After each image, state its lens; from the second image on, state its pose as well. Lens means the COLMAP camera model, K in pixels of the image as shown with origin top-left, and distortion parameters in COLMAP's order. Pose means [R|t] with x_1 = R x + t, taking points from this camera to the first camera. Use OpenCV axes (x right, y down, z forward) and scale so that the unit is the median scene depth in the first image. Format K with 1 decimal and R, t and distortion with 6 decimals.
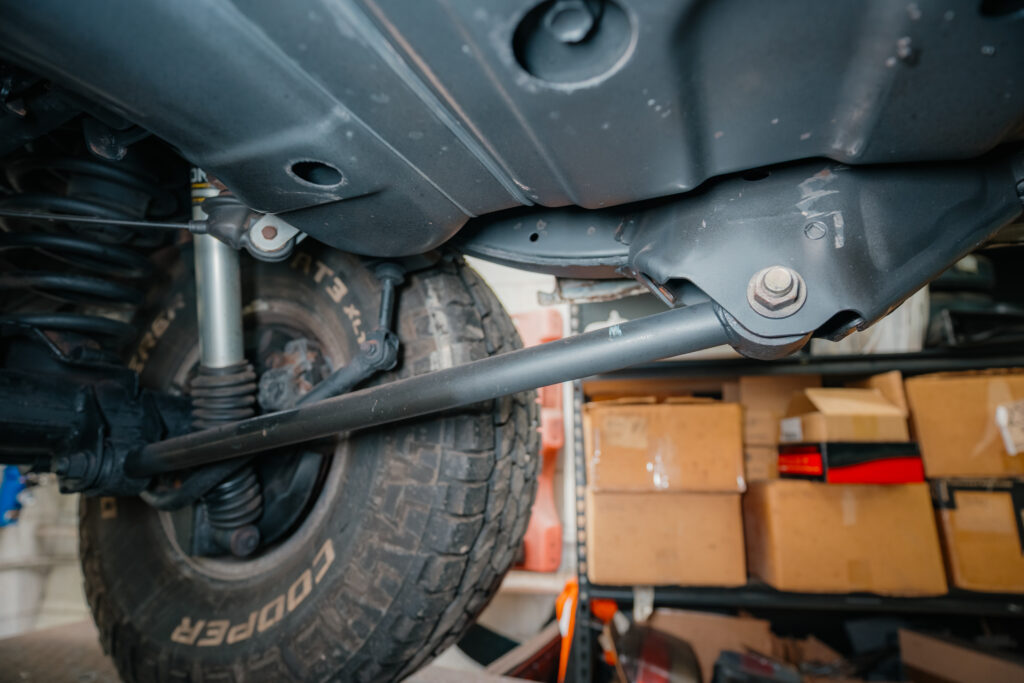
lens RADIAL K [[509.8, 0, 510.6], [0, 509.8, 340.9], [0, 0, 1]] dist [-0.066892, 0.030800]
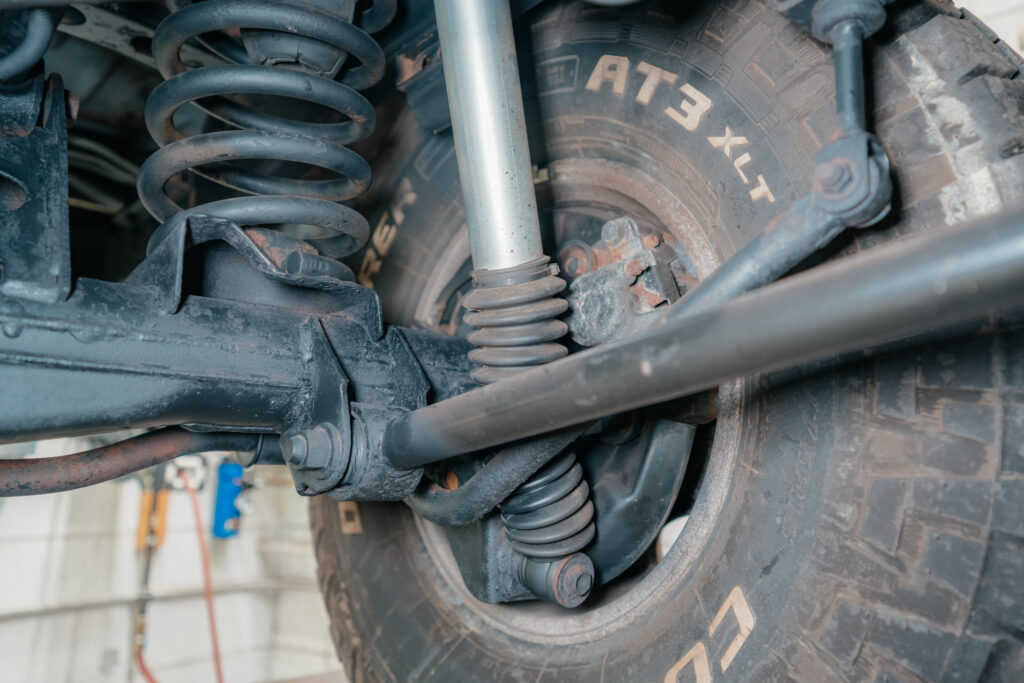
lens RADIAL K [[783.9, 0, 511.9], [0, 783.9, 336.3], [0, 0, 1]] dist [0.002149, 0.066250]
pose [[0.909326, -0.068869, -0.410345, -0.221296], [0.103532, 0.992640, 0.062829, 0.068943], [0.402998, -0.099616, 0.909763, 0.203577]]
